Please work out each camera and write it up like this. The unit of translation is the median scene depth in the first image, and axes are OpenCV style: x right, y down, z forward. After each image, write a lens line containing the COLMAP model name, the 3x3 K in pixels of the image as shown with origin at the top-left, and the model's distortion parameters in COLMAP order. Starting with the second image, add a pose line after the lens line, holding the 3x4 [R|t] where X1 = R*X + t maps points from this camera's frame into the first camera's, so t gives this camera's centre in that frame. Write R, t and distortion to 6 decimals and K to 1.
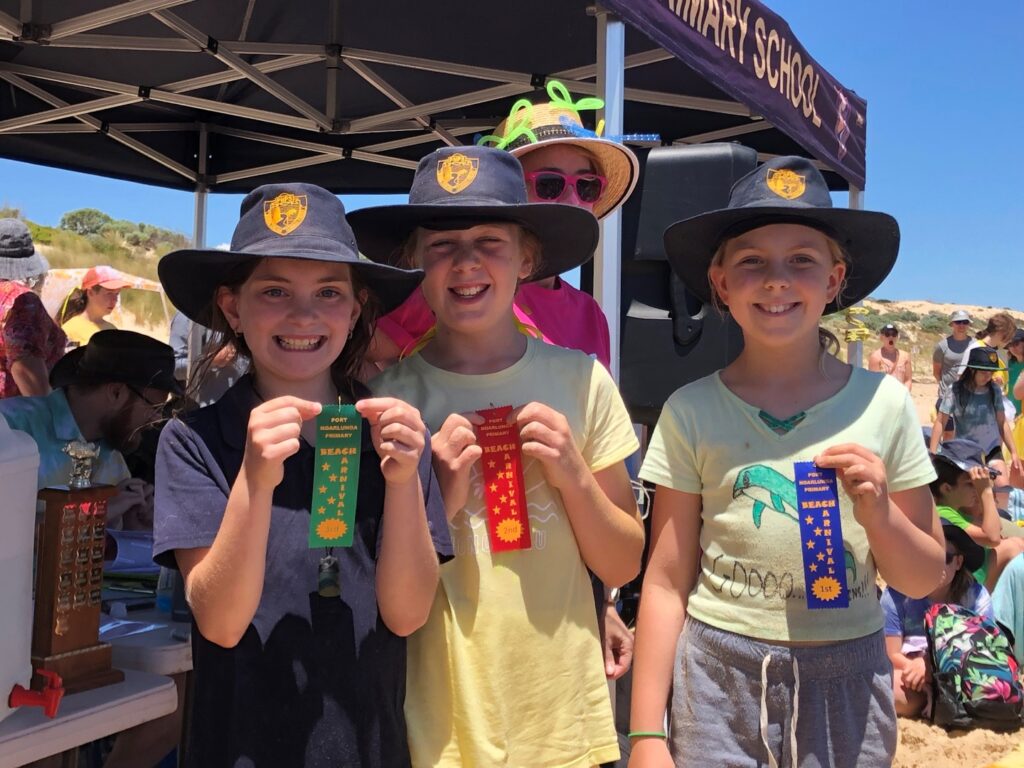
lens RADIAL K [[1593.5, 0, 512.0], [0, 1593.5, 384.0], [0, 0, 1]] dist [0.079980, -0.015082]
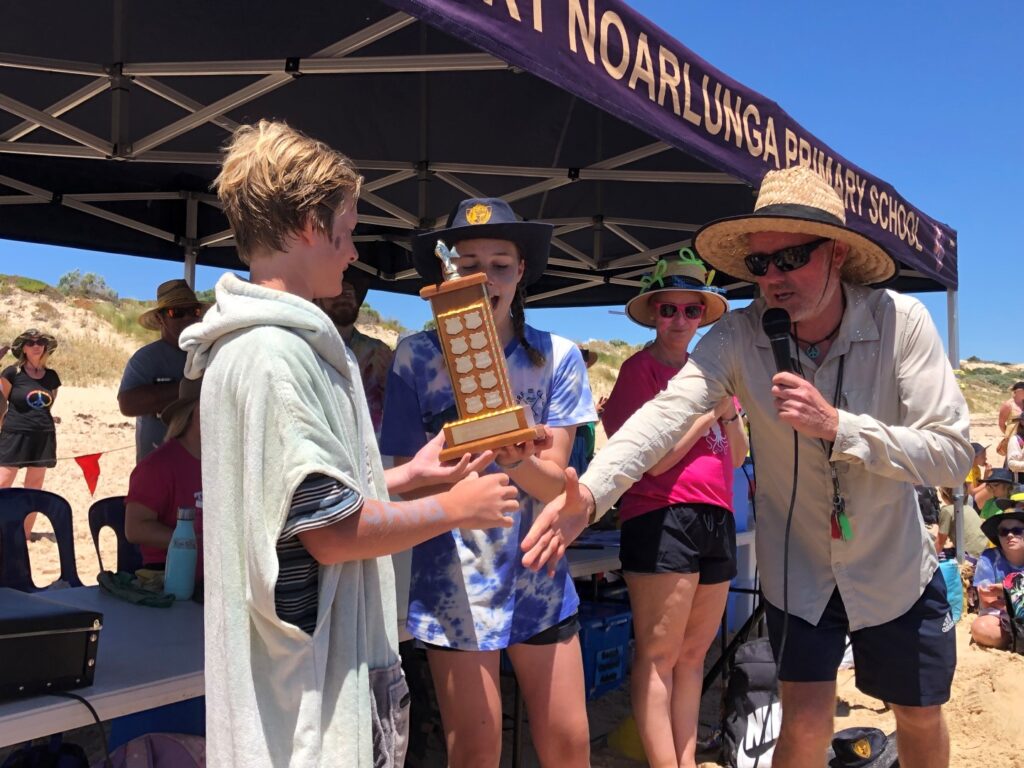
lens RADIAL K [[1076.5, 0, 485.6], [0, 1076.5, 382.6], [0, 0, 1]] dist [0.145751, -0.427532]
pose [[0.976570, -0.021725, -0.214101, 0.009575], [0.012454, 0.998929, -0.044556, 0.004645], [0.214840, 0.040845, 0.975795, -0.097814]]
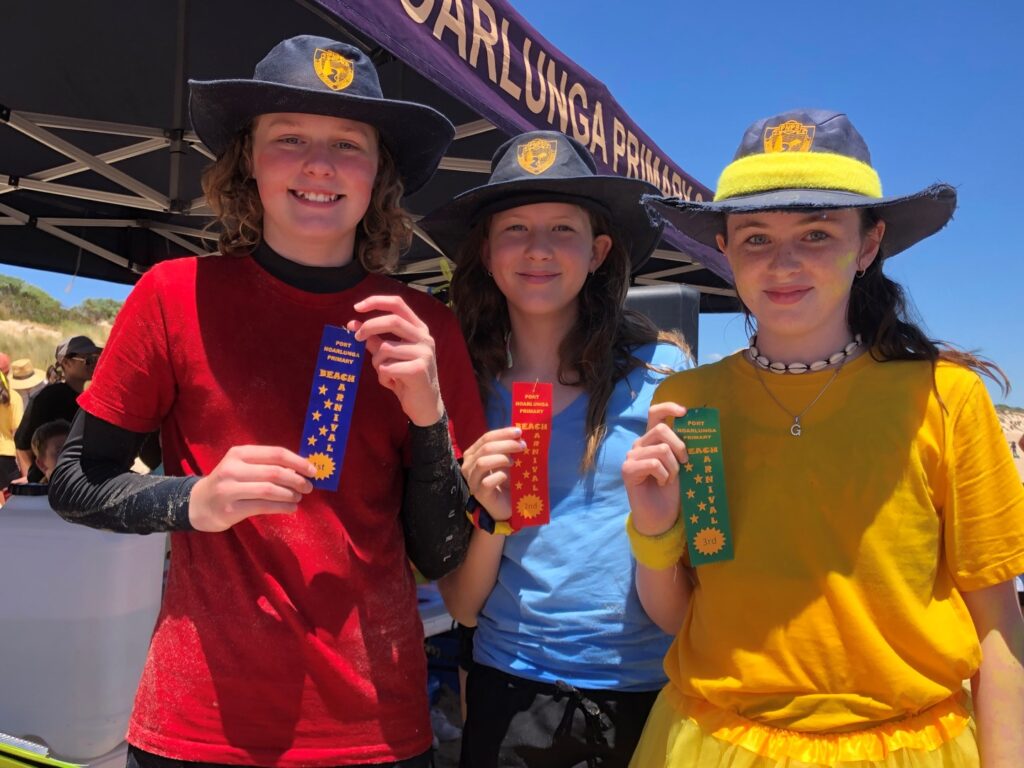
lens RADIAL K [[1115.3, 0, 512.0], [0, 1115.3, 384.0], [0, 0, 1]] dist [0.056382, -0.038553]
pose [[0.999985, 0.000349, -0.005551, -0.002189], [-0.000619, 0.998811, -0.048744, -0.014269], [0.005527, 0.048746, 0.998796, 0.031518]]
